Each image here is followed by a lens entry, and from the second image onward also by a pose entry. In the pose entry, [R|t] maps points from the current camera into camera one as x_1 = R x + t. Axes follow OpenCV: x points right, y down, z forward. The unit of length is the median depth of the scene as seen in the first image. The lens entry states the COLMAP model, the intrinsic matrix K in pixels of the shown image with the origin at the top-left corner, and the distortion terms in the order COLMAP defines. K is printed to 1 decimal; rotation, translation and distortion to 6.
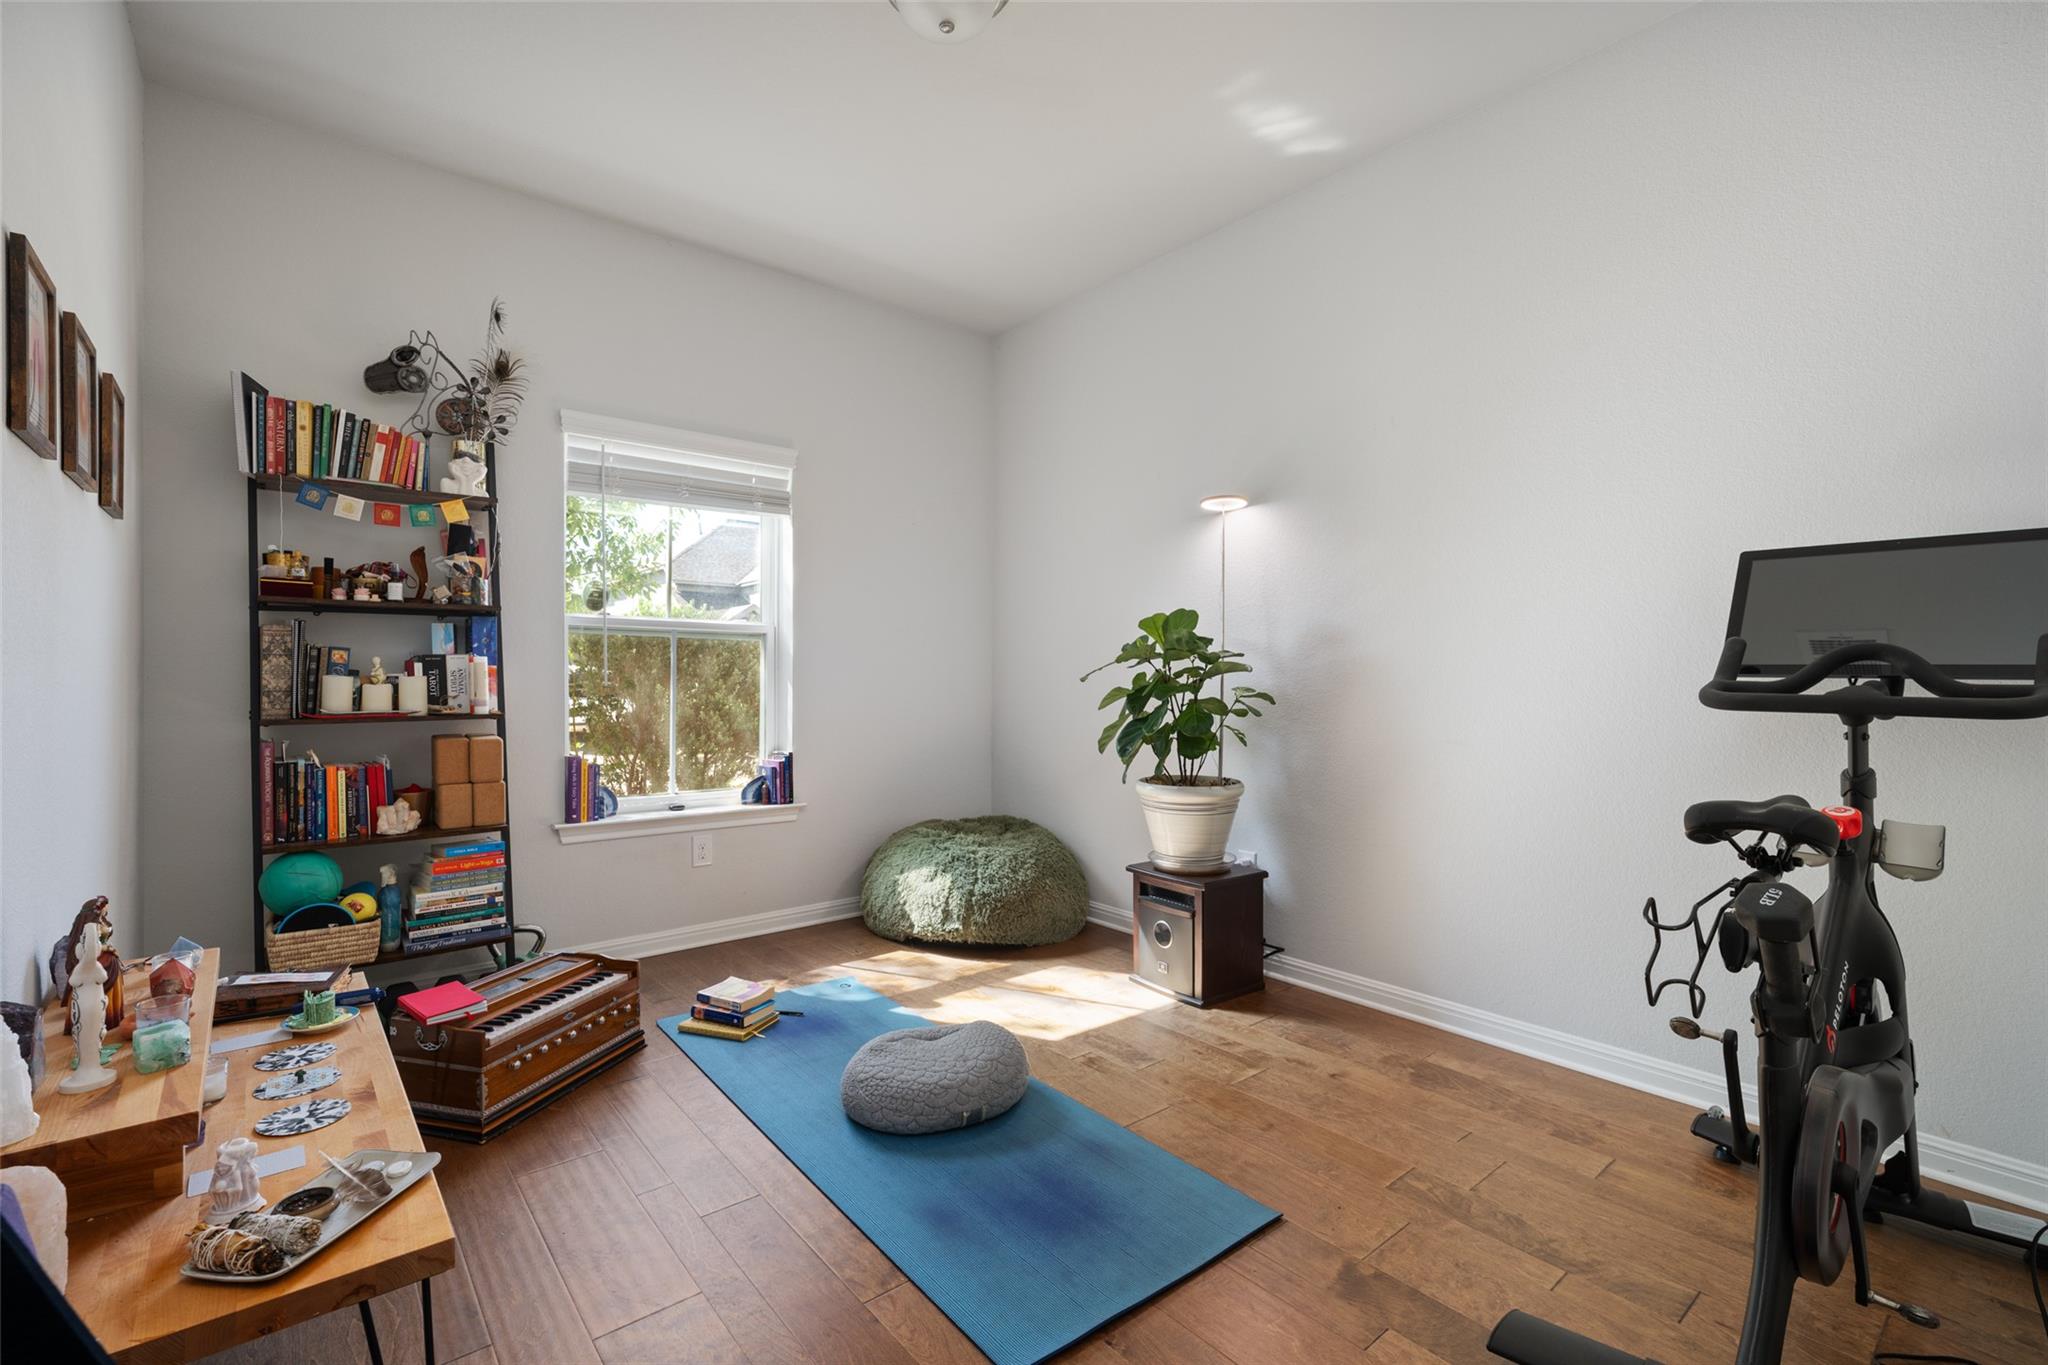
lens RADIAL K [[915.1, 0, 1025.5], [0, 915.1, 682.6], [0, 0, 1]] dist [0.000749, 0.000031]
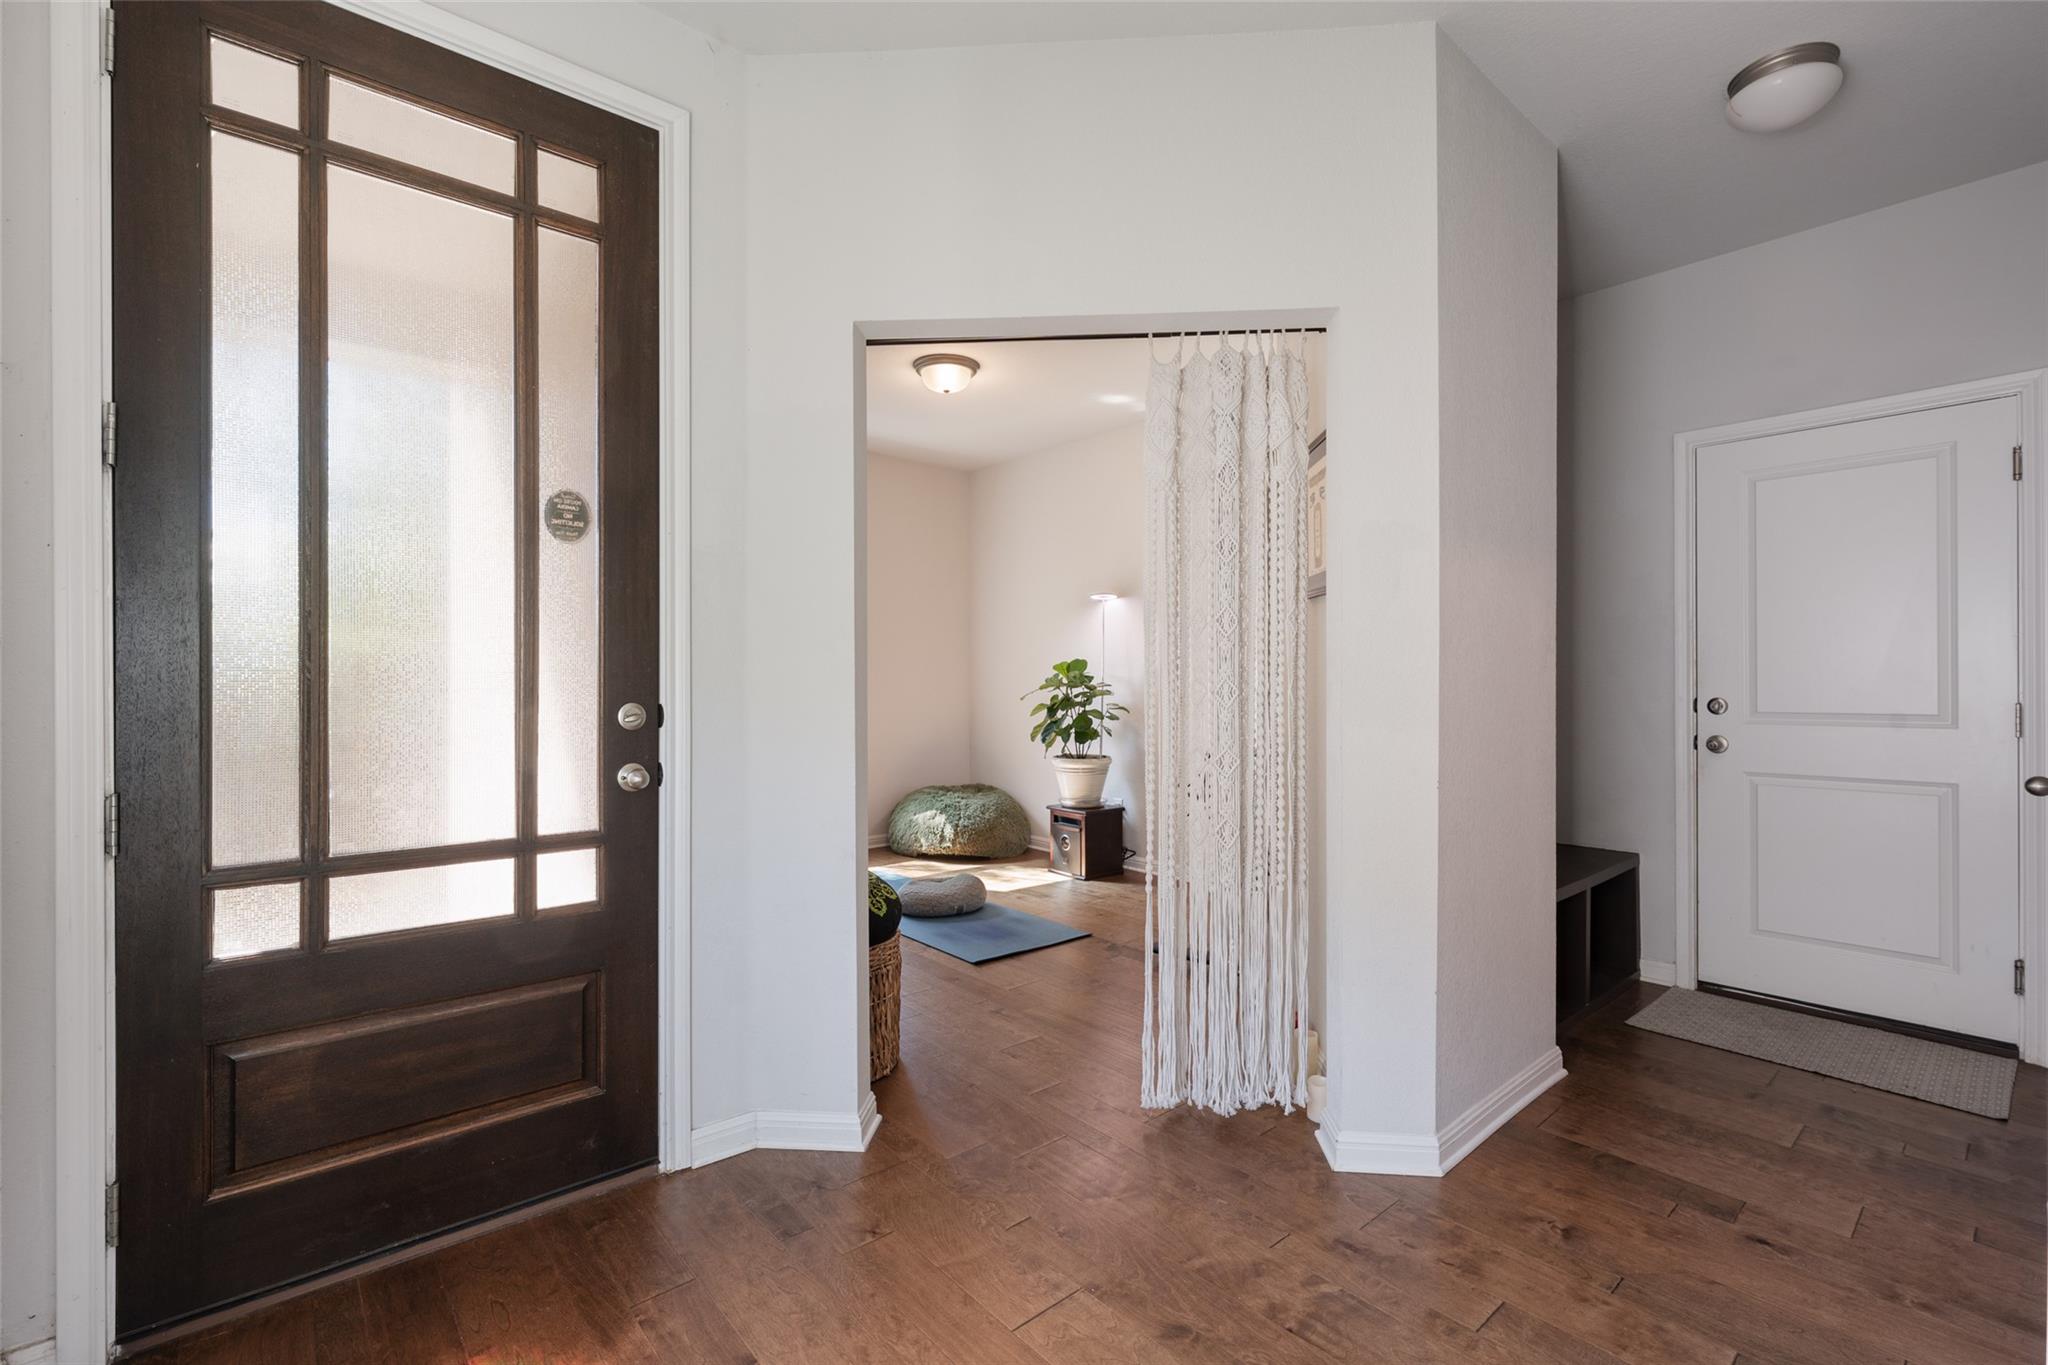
lens RADIAL K [[915.1, 0, 1026.6], [0, 915.1, 683.2], [0, 0, 1]] dist [0.000749, 0.000031]
pose [[0.999771, -0.000493, 0.021406, 0.035465], [0.000545, 0.999997, -0.002429, -0.029437], [-0.021405, 0.002440, 0.999768, -0.751710]]
